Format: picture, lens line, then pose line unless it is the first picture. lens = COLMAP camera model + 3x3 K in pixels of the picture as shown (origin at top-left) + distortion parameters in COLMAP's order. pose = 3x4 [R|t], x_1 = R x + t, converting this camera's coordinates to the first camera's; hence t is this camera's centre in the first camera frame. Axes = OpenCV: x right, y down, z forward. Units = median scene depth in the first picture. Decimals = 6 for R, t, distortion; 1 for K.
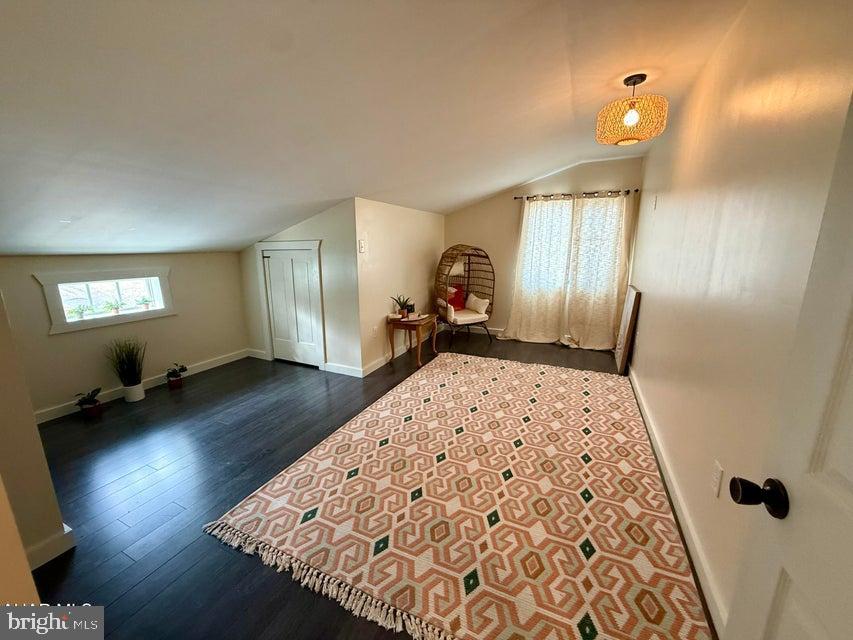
lens RADIAL K [[337.3, 0, 427.0], [0, 337.3, 320.7], [0, 0, 1]] dist [-0.003088, 0.001392]
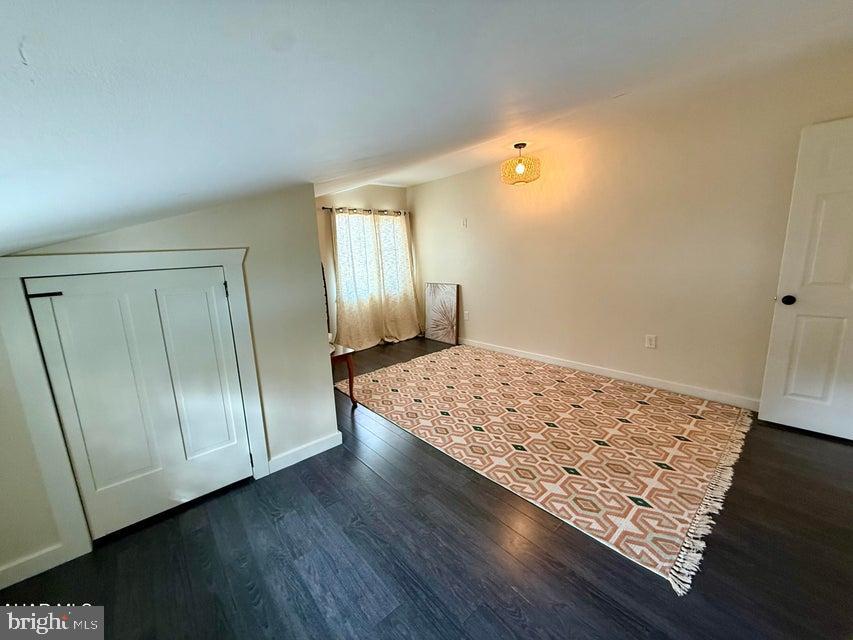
lens RADIAL K [[337.3, 0, 425.4], [0, 337.3, 316.9], [0, 0, 1]] dist [-0.003088, 0.001392]
pose [[0.415241, -0.181484, 0.891425, -0.668300], [0.241178, 0.966797, 0.084483, -0.096890], [-0.877159, 0.179911, 0.445224, 0.476053]]
